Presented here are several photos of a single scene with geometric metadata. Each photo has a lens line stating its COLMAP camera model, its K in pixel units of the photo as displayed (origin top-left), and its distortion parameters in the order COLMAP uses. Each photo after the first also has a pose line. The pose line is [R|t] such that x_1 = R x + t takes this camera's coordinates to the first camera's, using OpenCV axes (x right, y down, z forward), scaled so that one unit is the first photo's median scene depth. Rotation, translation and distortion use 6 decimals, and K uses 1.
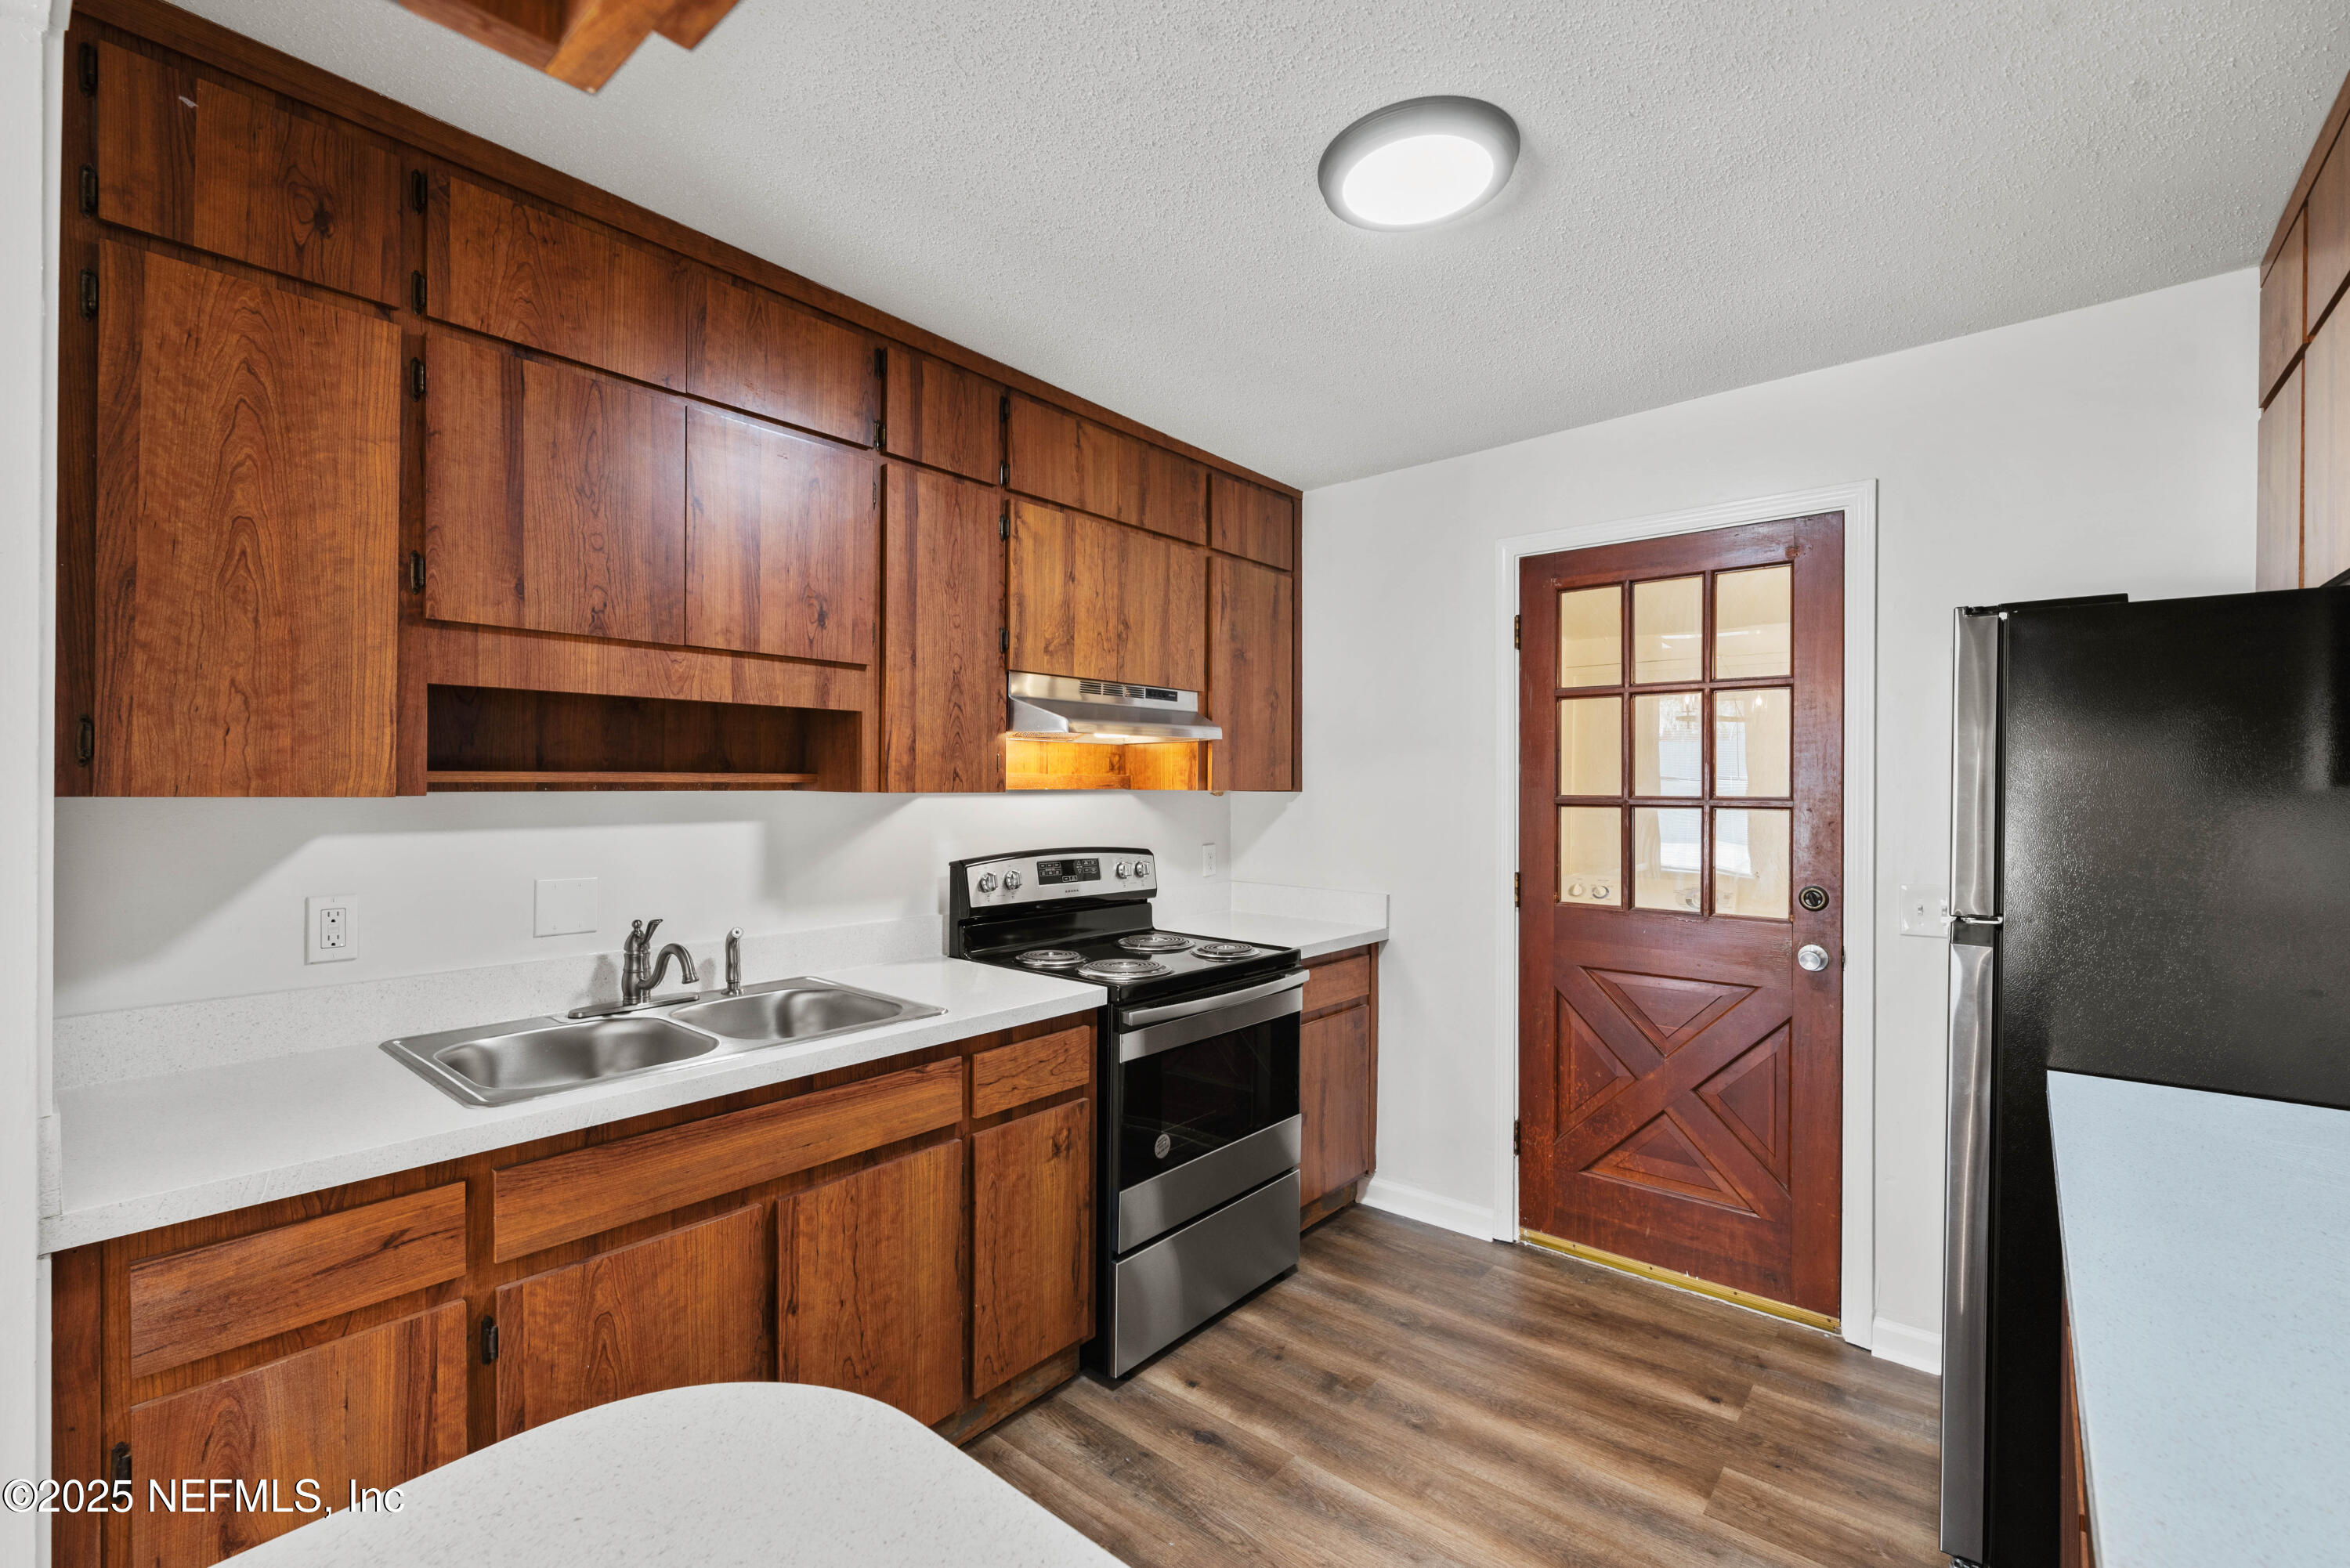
lens RADIAL K [[1009.0, 0, 1162.2], [0, 1009.0, 791.0], [0, 0, 1]] dist [0.002684, 0.000078]
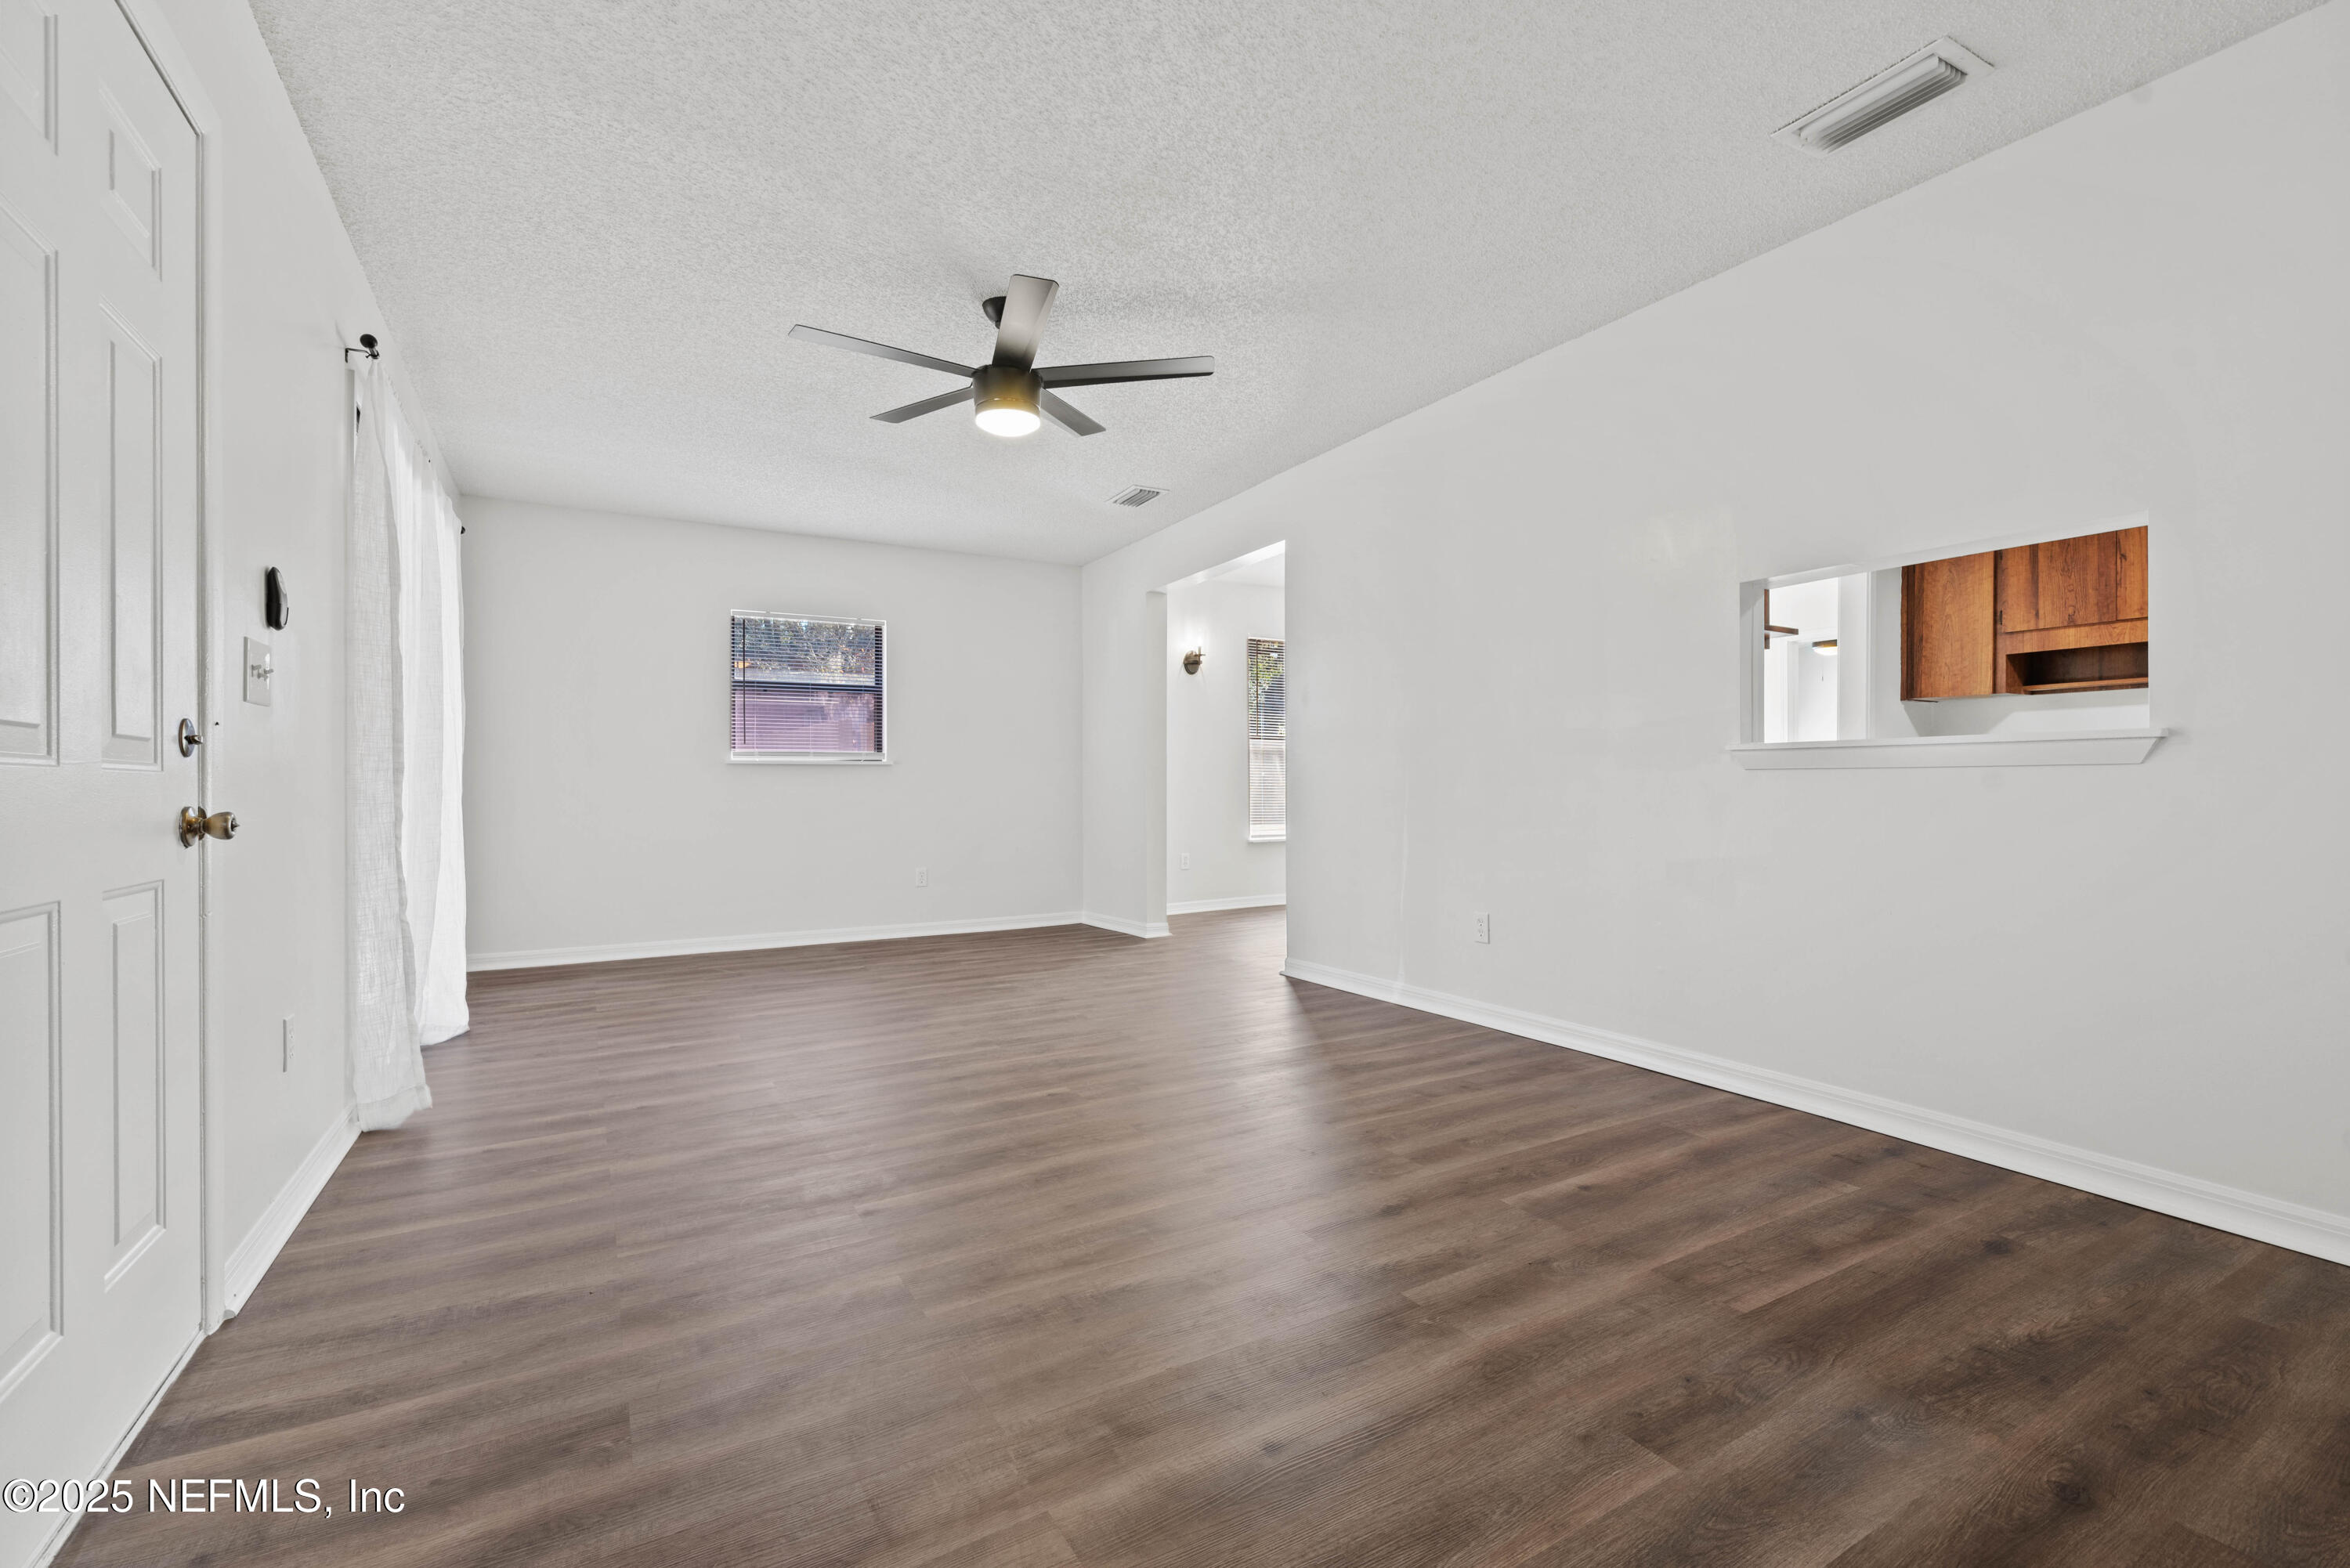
lens RADIAL K [[1006.4, 0, 1175.0], [0, 1006.4, 784.0], [0, 0, 1]] dist [0.000544, 0.000108]
pose [[-0.331833, -0.004354, -0.943328, 1.944834], [-0.006326, 0.999977, -0.002390, 0.200289], [0.943317, 0.005174, -0.331853, -0.206373]]
